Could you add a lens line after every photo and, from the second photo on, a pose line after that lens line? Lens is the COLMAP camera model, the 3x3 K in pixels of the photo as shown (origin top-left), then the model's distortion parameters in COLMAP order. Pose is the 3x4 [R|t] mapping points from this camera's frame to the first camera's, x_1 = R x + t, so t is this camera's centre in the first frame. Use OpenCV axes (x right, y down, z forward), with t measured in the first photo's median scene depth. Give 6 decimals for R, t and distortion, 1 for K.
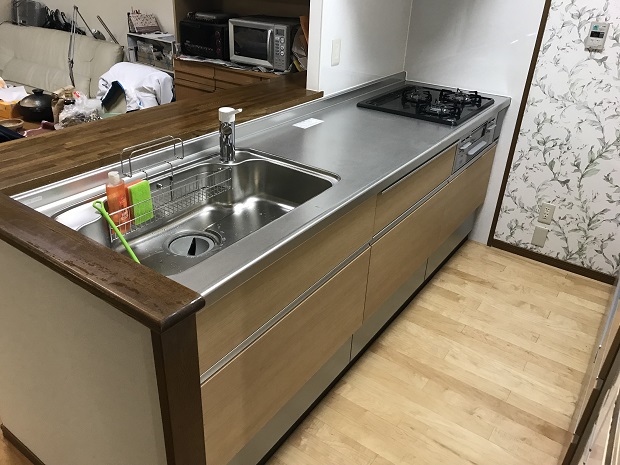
lens RADIAL K [[512.7, 0, 308.5], [0, 512.7, 211.7], [0, 0, 1]] dist [0.032617, -0.005208]
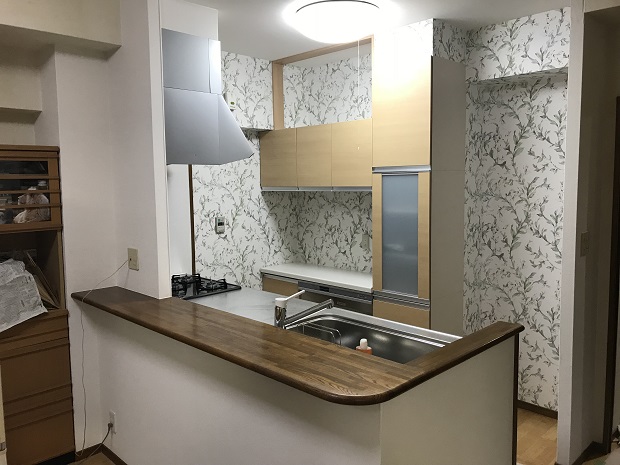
lens RADIAL K [[509.3, 0, 309.7], [0, 509.3, 224.4], [0, 0, 1]] dist [0.042674, -0.032584]
pose [[0.167323, -0.132993, 0.976891, -0.992566], [0.456273, 0.888808, 0.042850, -0.276898], [-0.873967, 0.438559, 0.209399, 0.402420]]
